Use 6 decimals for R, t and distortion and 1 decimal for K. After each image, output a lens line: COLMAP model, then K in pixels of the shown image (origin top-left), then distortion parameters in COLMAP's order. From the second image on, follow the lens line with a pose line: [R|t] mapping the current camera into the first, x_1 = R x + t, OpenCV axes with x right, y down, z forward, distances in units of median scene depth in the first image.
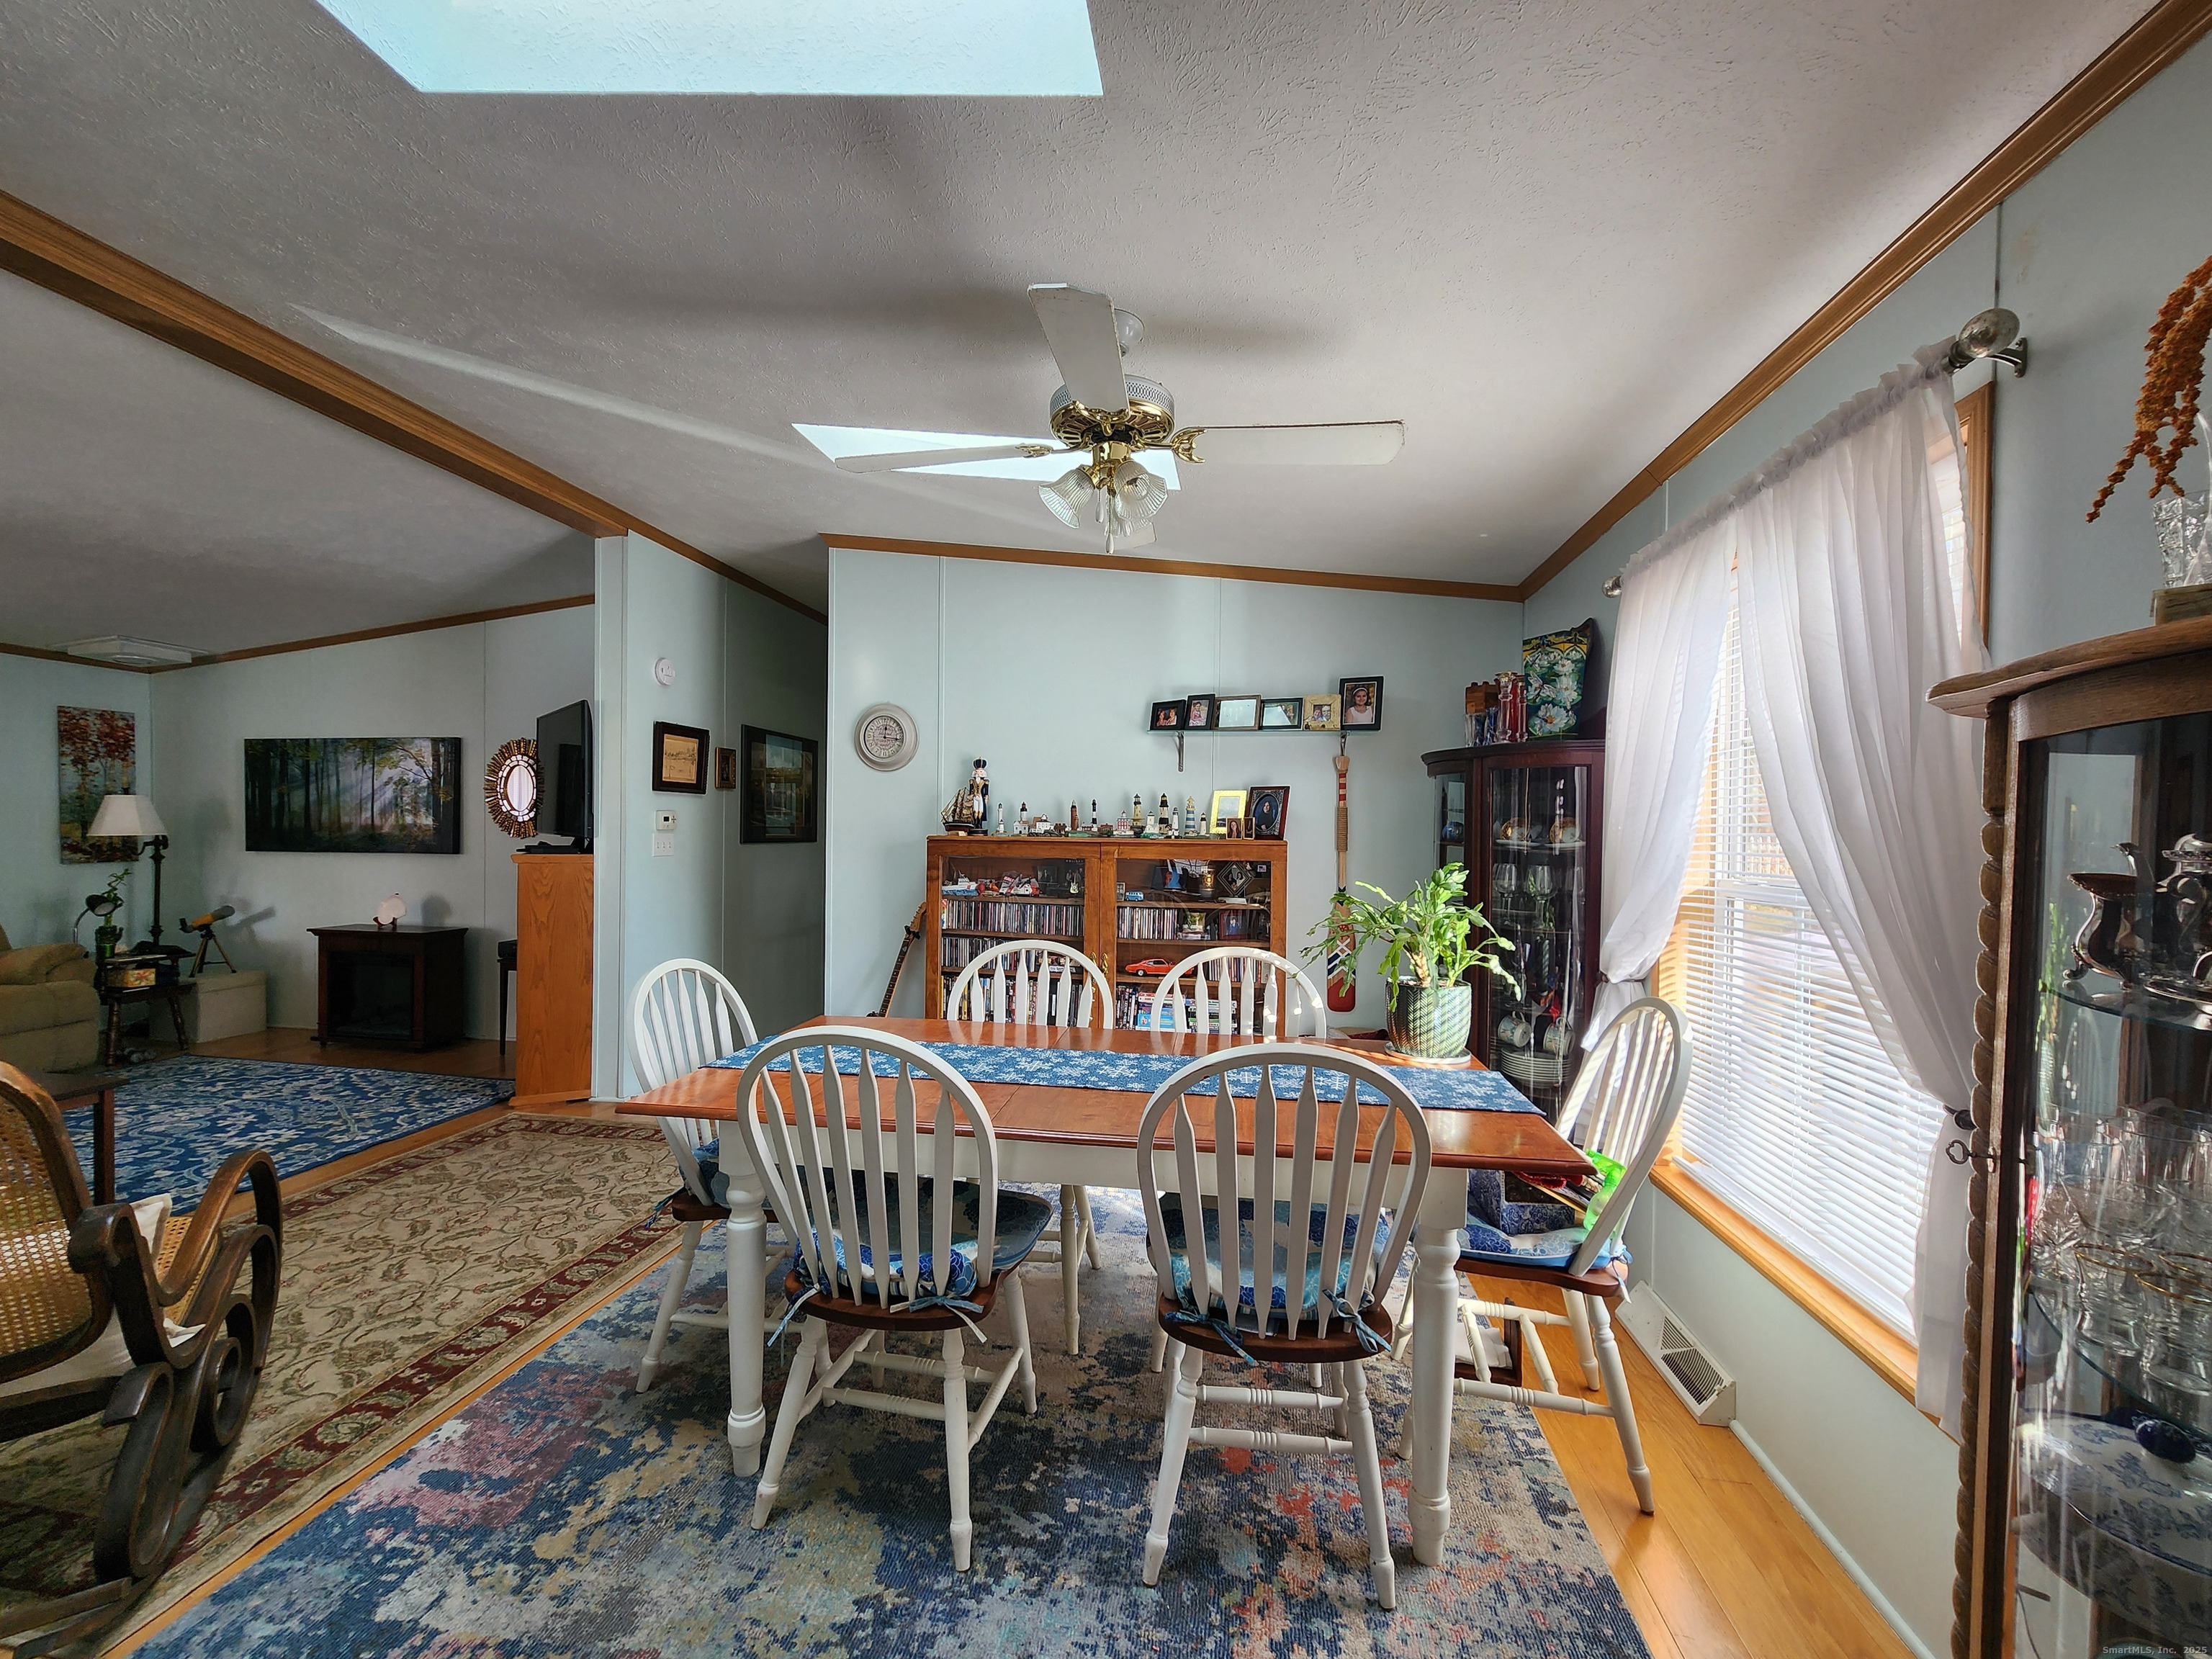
lens RADIAL K [[903.8, 0, 1093.2], [0, 903.8, 844.1], [0, 0, 1]] dist [0.000696, 0.000380]
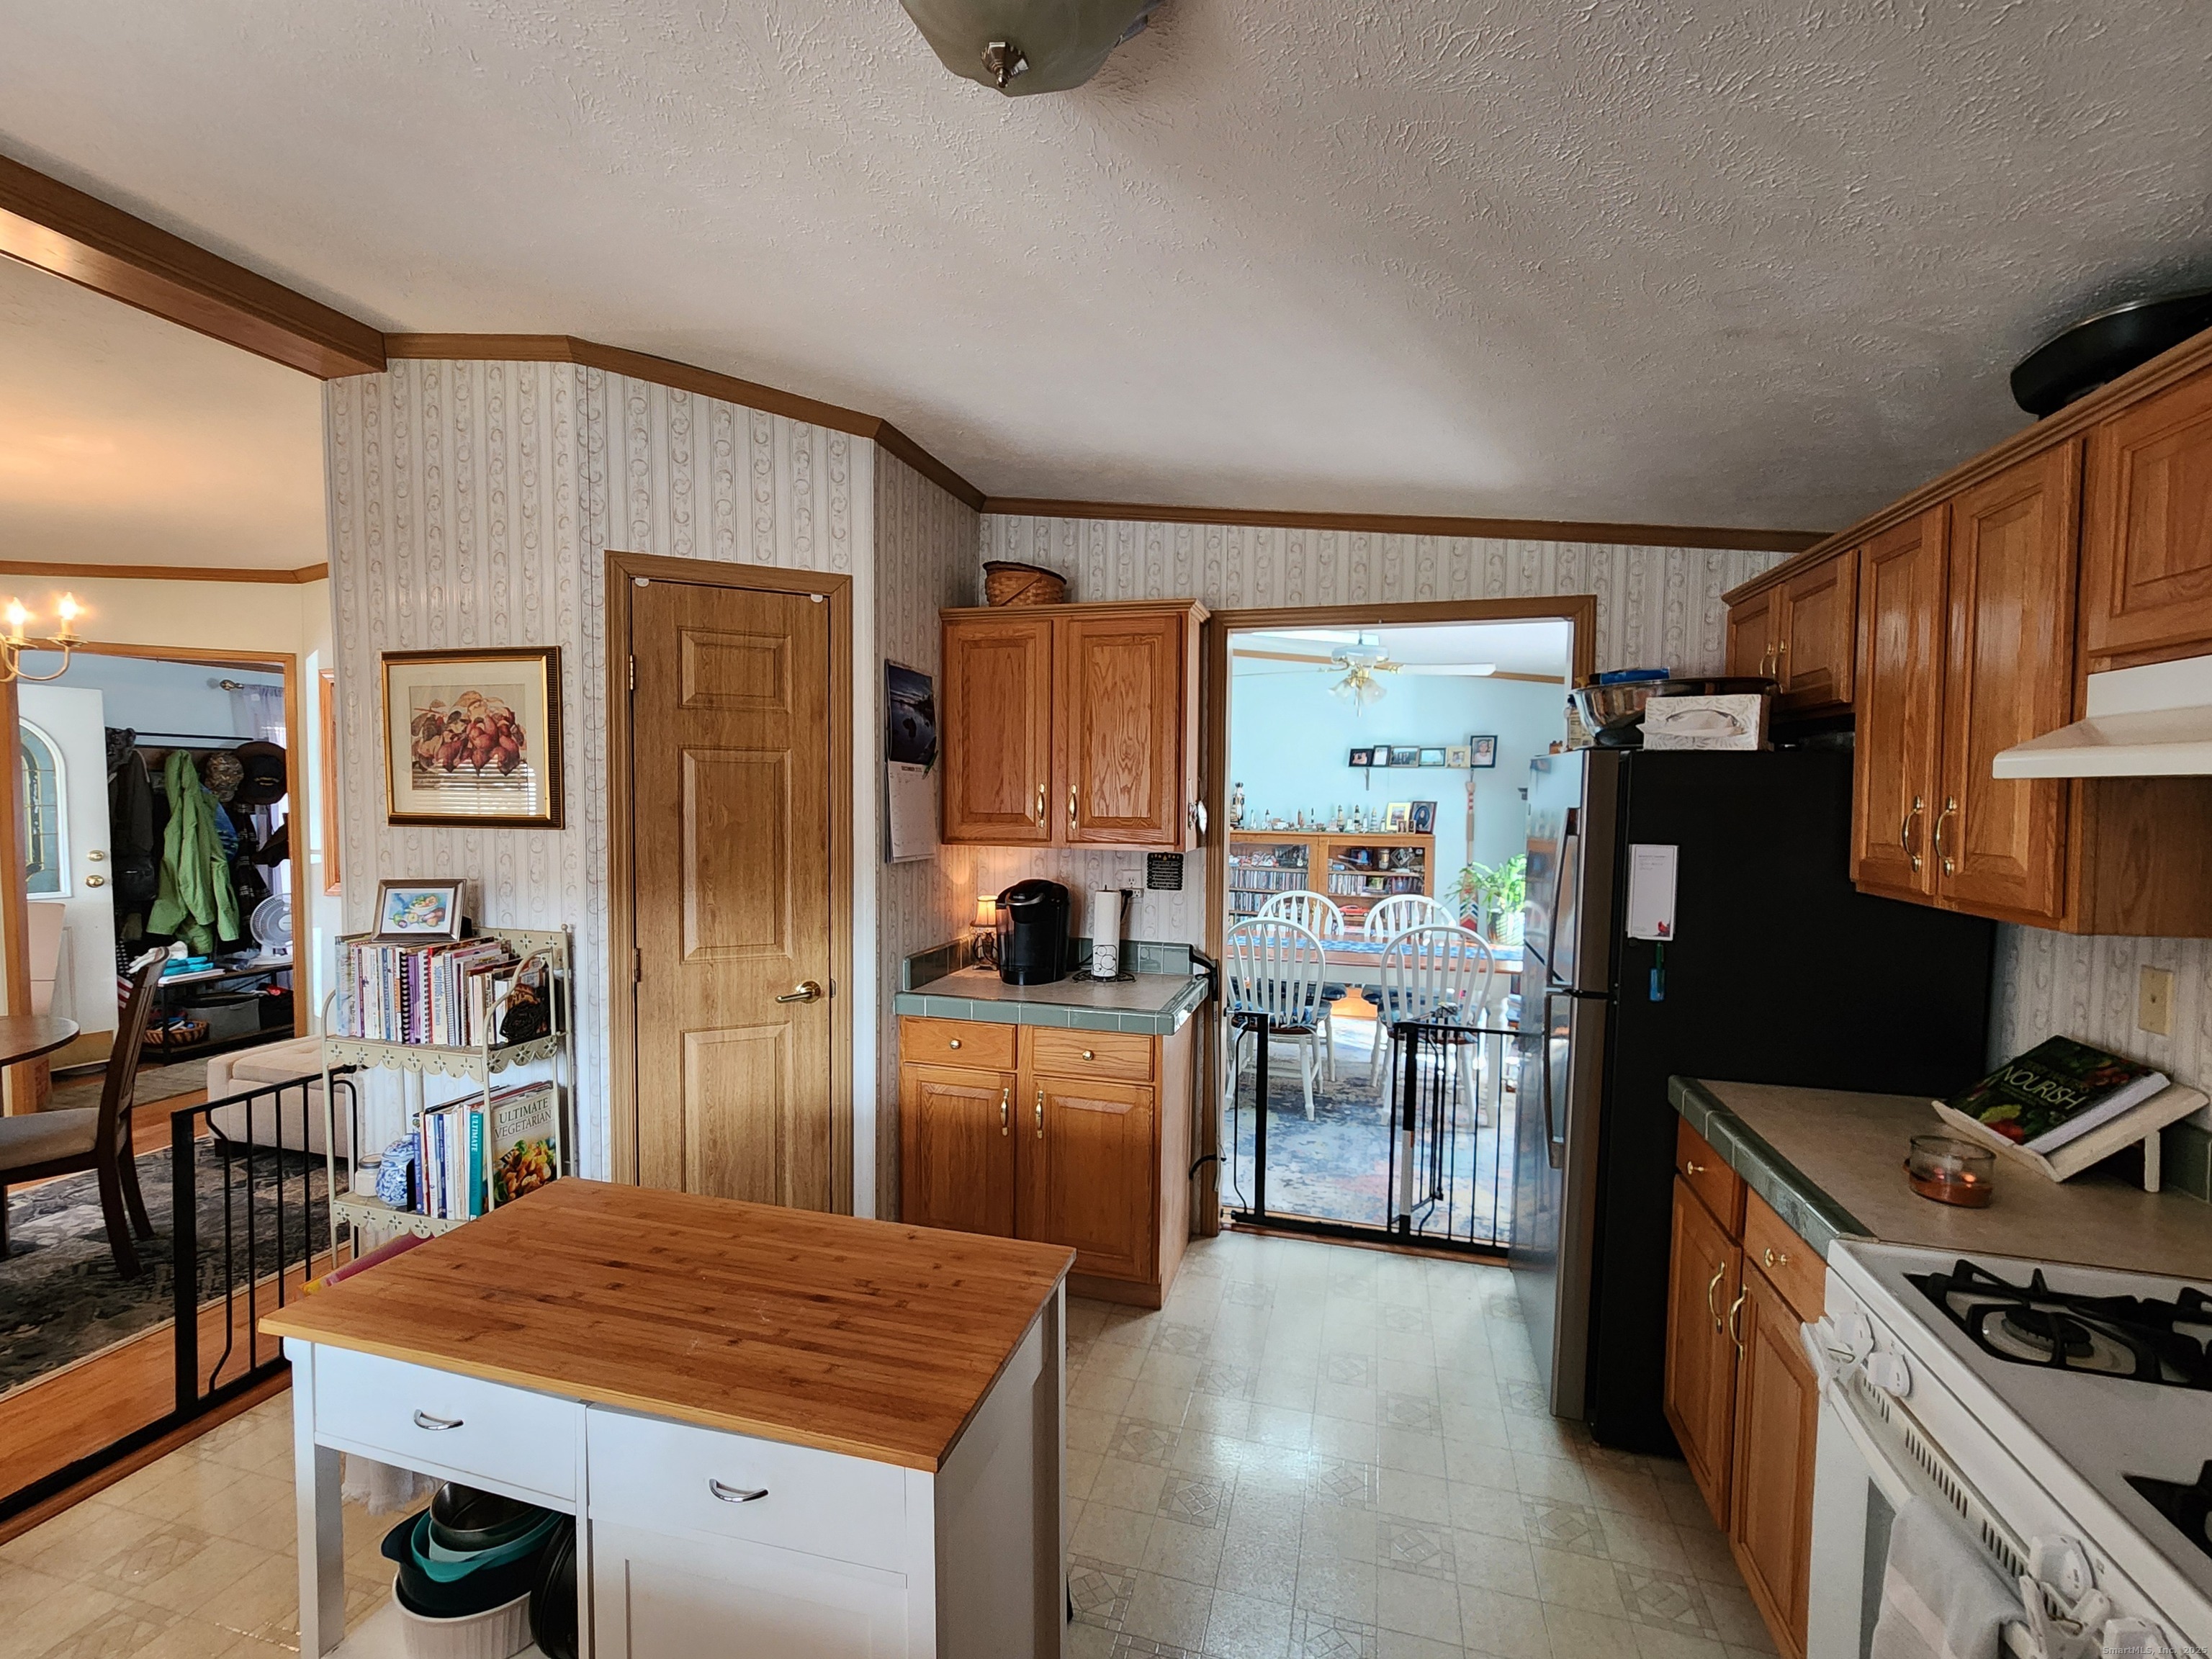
lens RADIAL K [[974.9, 0, 1087.9], [0, 974.9, 843.9], [0, 0, 1]] dist [0.001084, 0.000667]
pose [[0.992720, 0.004237, -0.120372, -0.192482], [0.000704, 0.999160, 0.040974, -0.058031], [0.120444, -0.040760, 0.991883, -0.807518]]
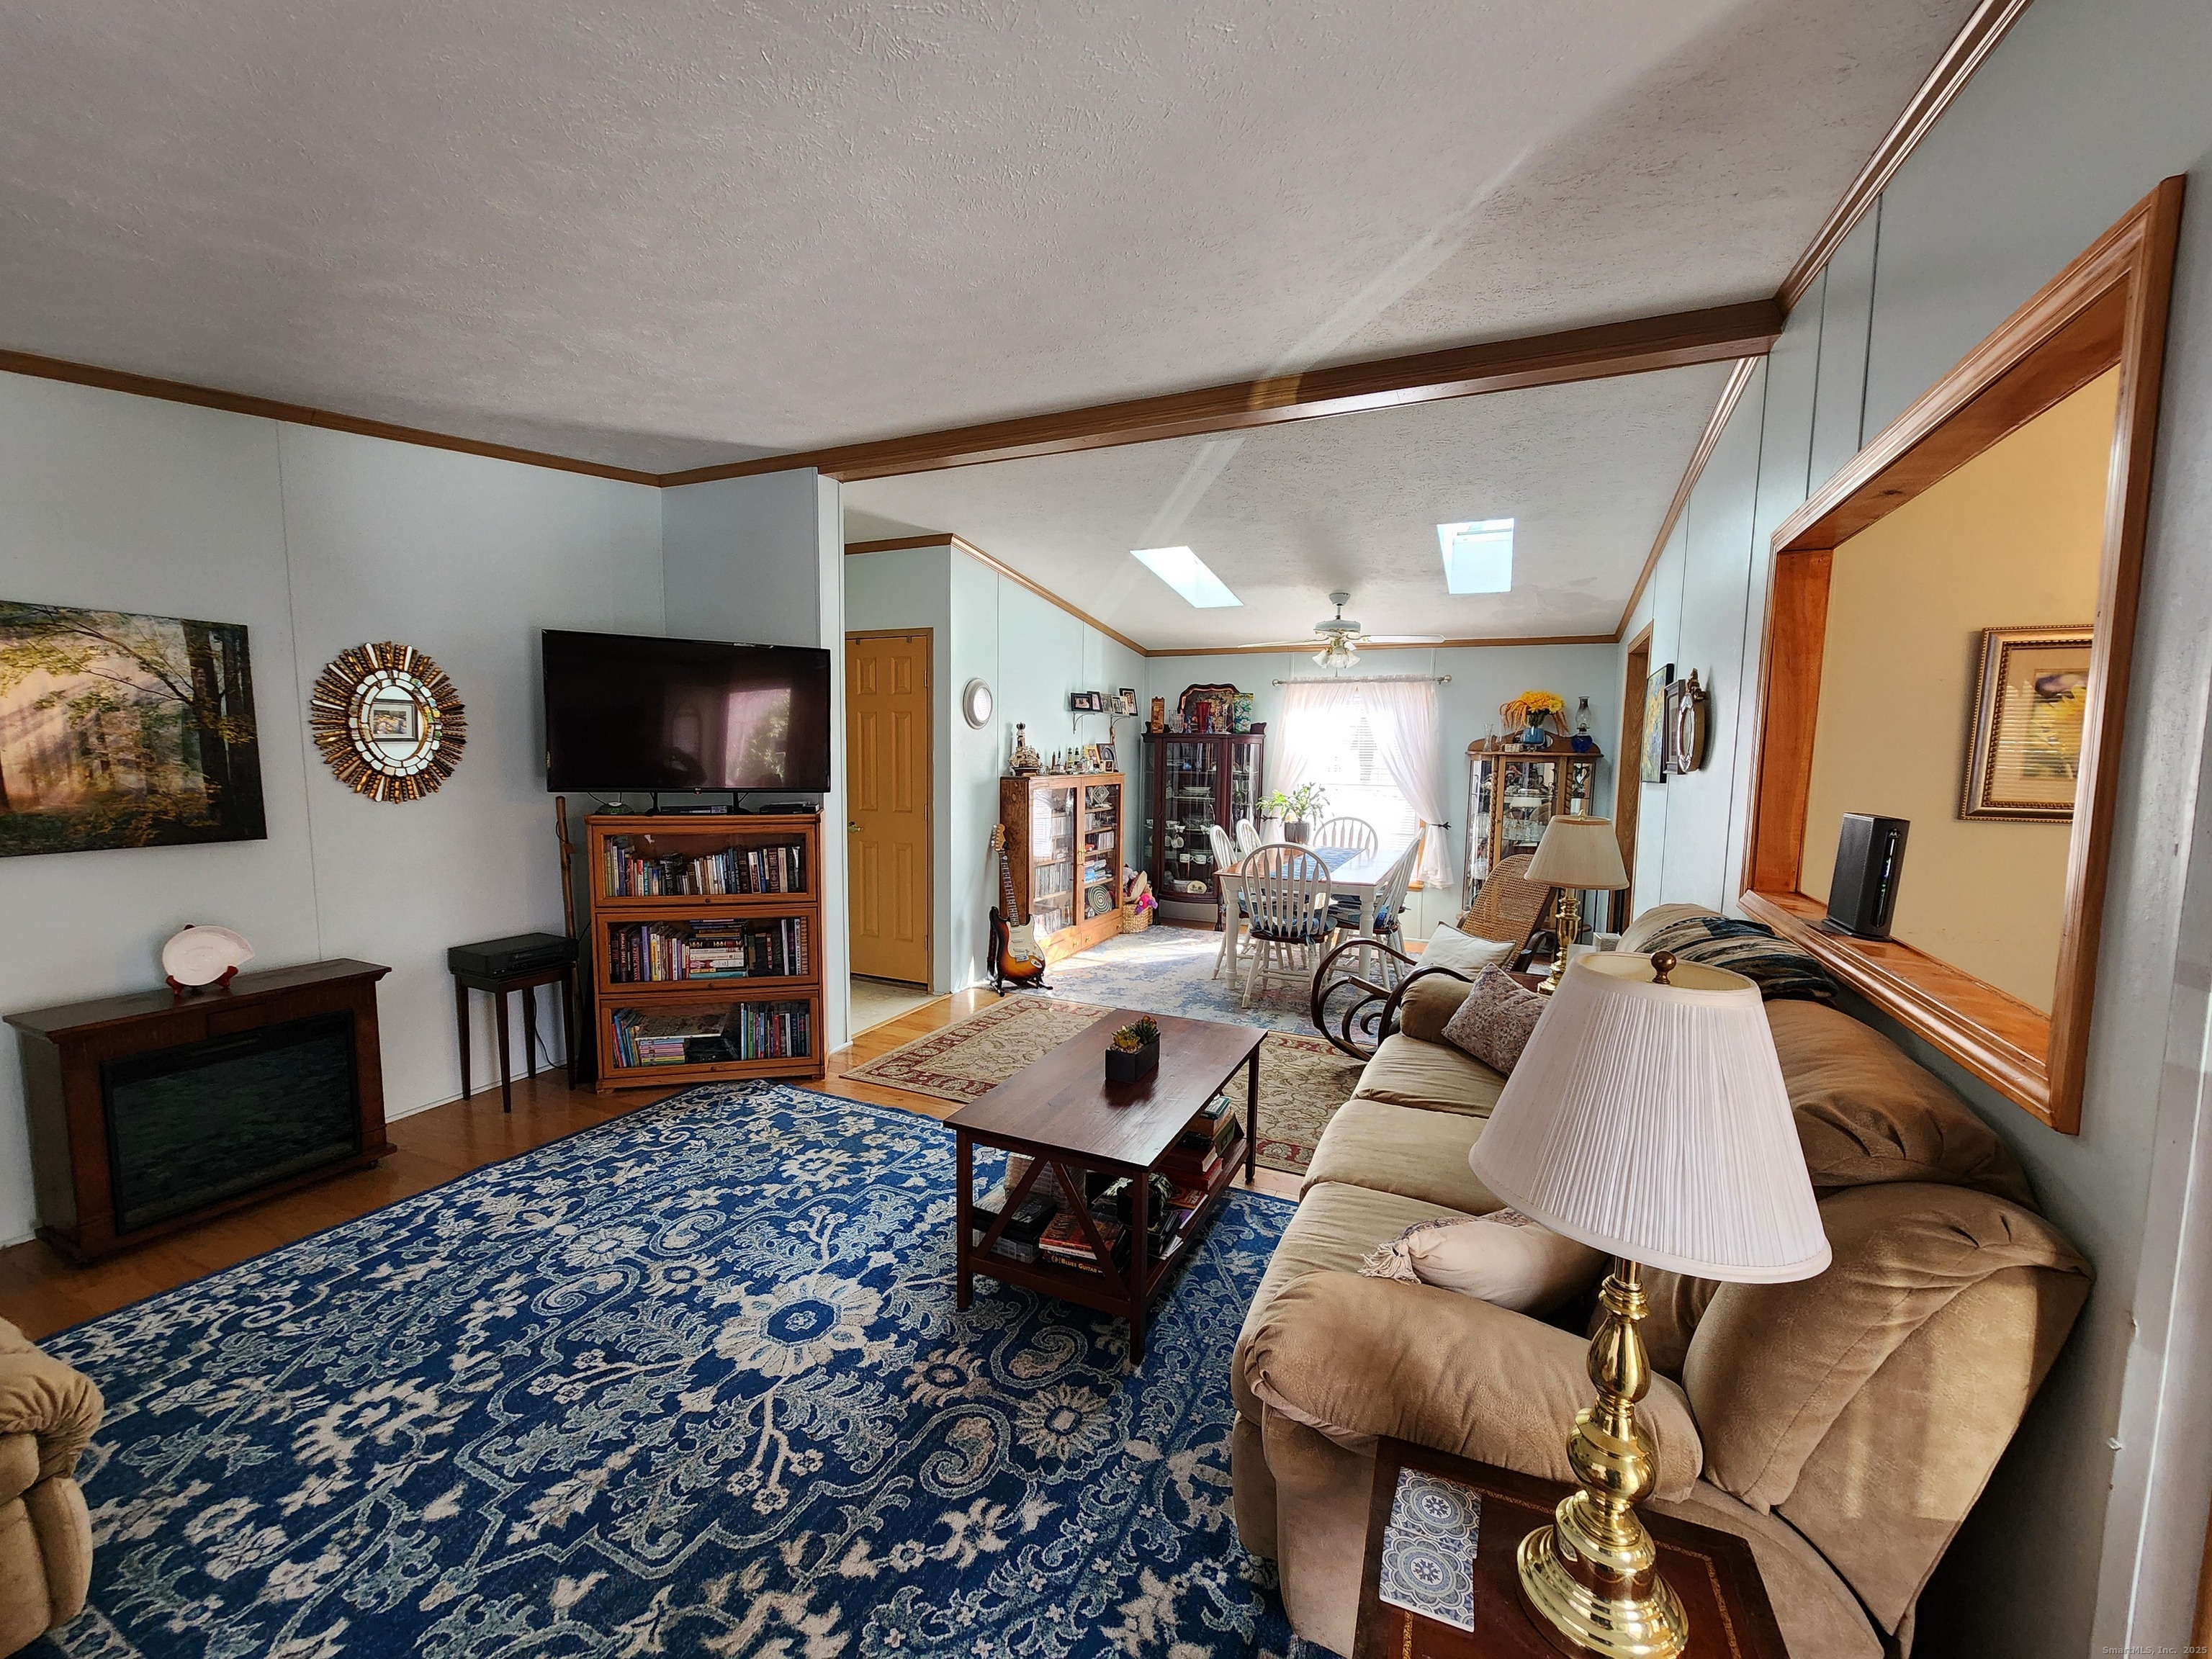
lens RADIAL K [[909.5, 0, 1096.5], [0, 909.5, 838.7], [0, 0, 1]] dist [0.000141, 0.000332]
pose [[0.261465, -0.104371, 0.959553, -1.599701], [0.002905, 0.994217, 0.107350, -0.069037], [-0.965209, -0.025281, 0.260256, 0.517213]]
